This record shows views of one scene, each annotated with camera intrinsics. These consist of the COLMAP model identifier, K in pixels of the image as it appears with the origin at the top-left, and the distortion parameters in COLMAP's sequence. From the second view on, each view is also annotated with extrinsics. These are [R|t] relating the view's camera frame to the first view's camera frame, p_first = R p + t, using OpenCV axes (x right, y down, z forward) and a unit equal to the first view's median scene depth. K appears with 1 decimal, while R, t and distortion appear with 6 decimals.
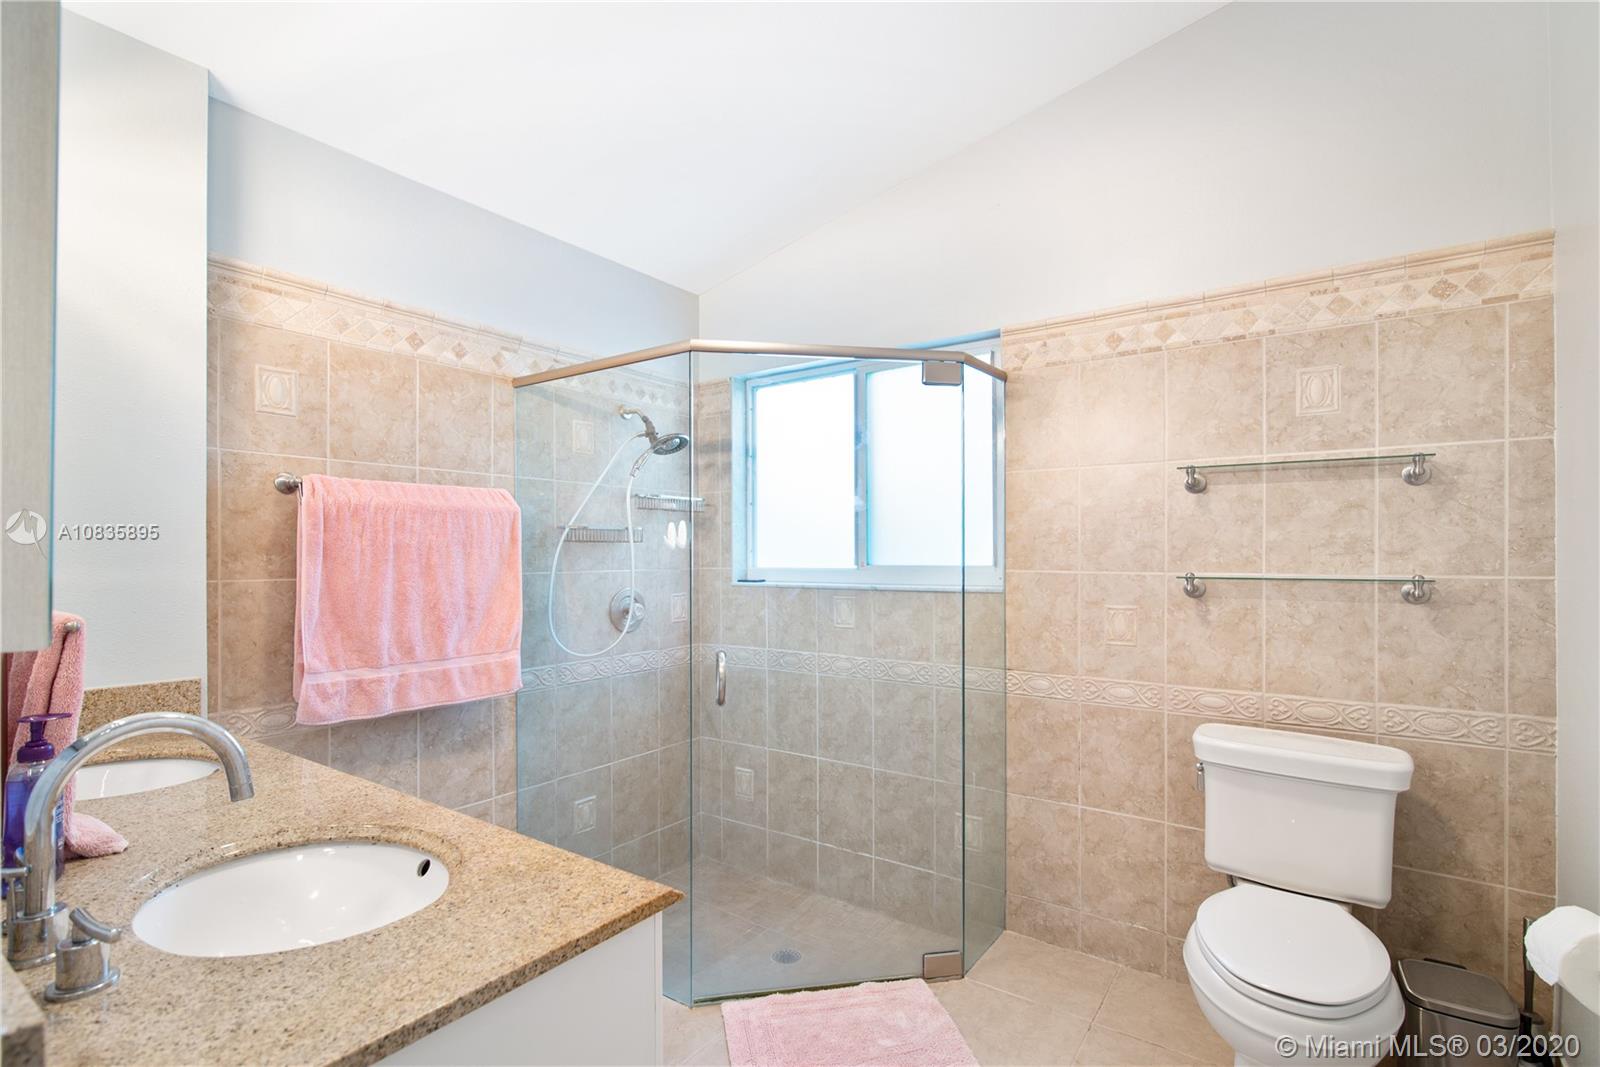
lens RADIAL K [[742.4, 0, 802.3], [0, 742.4, 553.1], [0, 0, 1]] dist [0.001995, -0.000554]
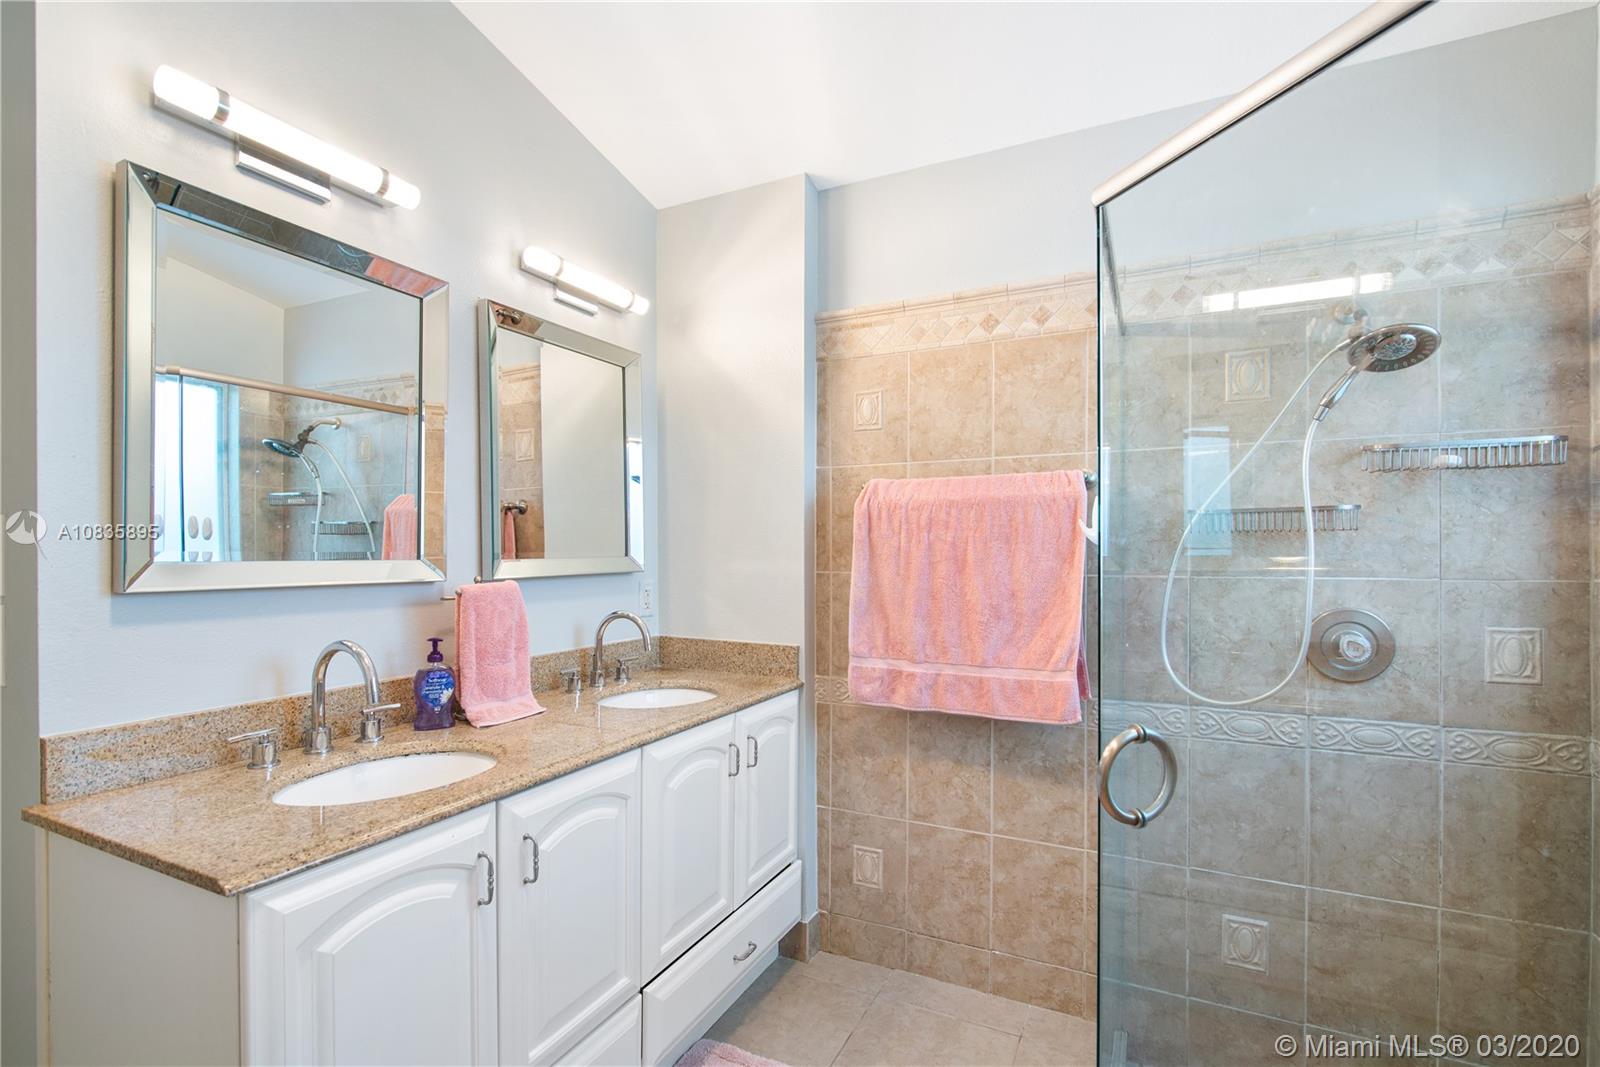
lens RADIAL K [[742.4, 0, 802.3], [0, 742.4, 553.1], [0, 0, 1]] dist [0.001995, -0.000554]
pose [[0.161096, 0.005692, -0.986922, 0.370721], [0.003013, 0.999976, 0.006259, -0.002146], [0.986934, -0.003981, 0.161075, 0.622176]]
